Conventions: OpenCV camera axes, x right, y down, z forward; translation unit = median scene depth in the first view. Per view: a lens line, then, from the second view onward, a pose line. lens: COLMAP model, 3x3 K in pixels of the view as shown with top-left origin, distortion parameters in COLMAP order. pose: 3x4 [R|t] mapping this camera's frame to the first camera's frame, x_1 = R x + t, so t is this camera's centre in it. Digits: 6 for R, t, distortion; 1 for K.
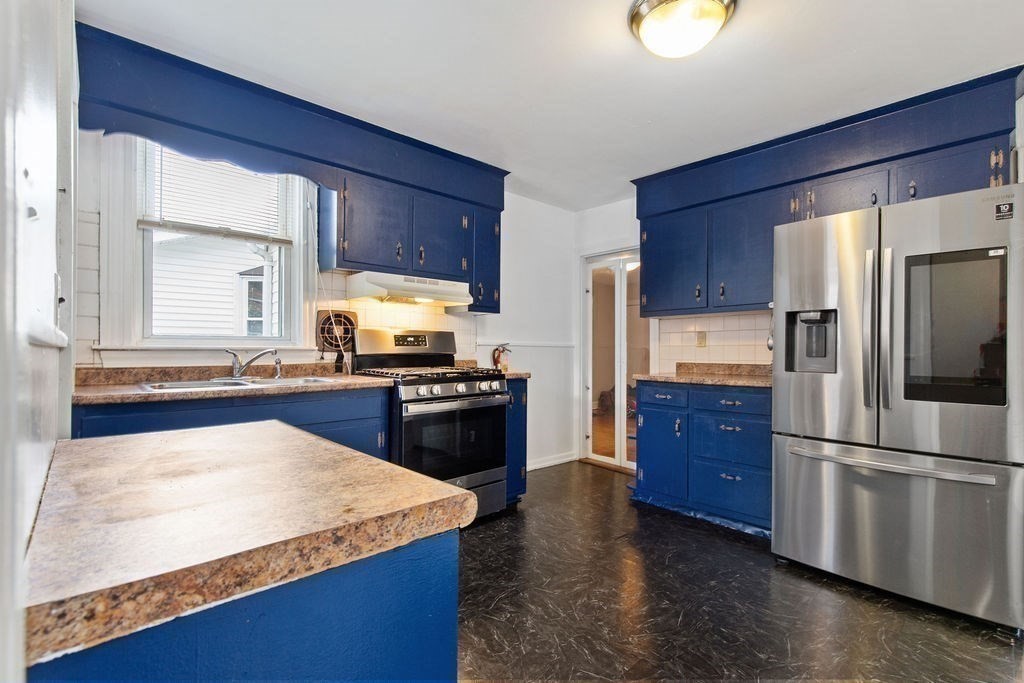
lens RADIAL K [[470.1, 0, 516.0], [0, 470.1, 345.6], [0, 0, 1]] dist [-0.000091, -0.000269]
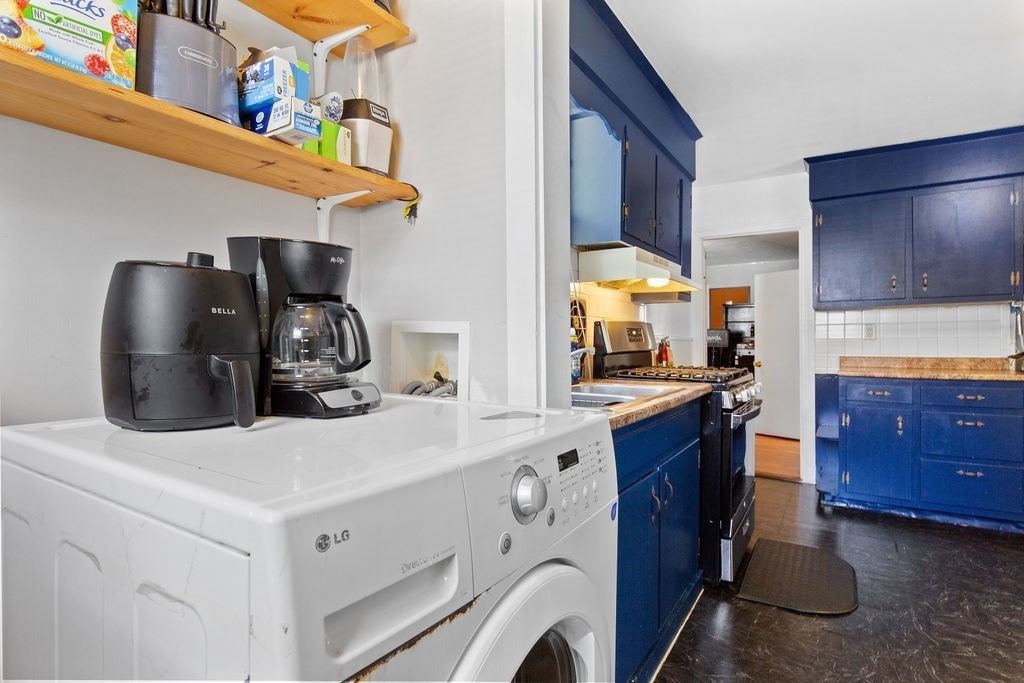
lens RADIAL K [[529.6, 0, 513.6], [0, 529.6, 348.2], [0, 0, 1]] dist [-0.003215, 0.001148]
pose [[0.963678, -0.010992, 0.266841, -0.718796], [0.004860, 0.999709, 0.023629, -0.010666], [-0.267023, -0.021474, 0.963451, 0.189357]]
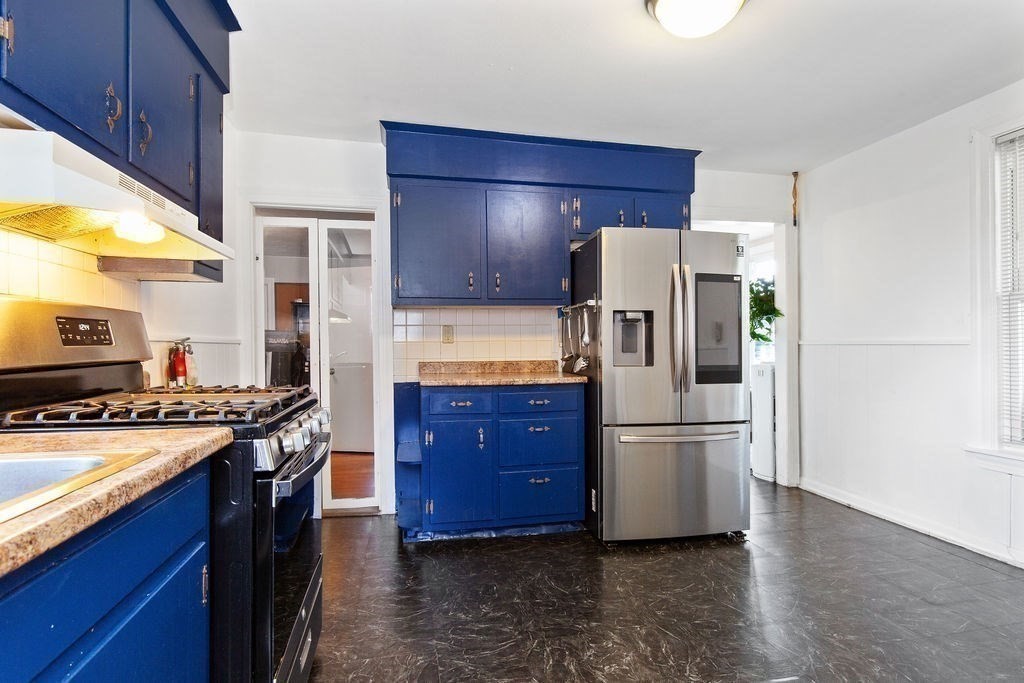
lens RADIAL K [[529.6, 0, 522.7], [0, 529.6, 344.1], [0, 0, 1]] dist [-0.003215, 0.001148]
pose [[0.500161, -0.006702, 0.865906, -0.463968], [-0.001916, 0.999959, 0.008846, -0.004823], [-0.865930, -0.006084, 0.500128, 0.474787]]
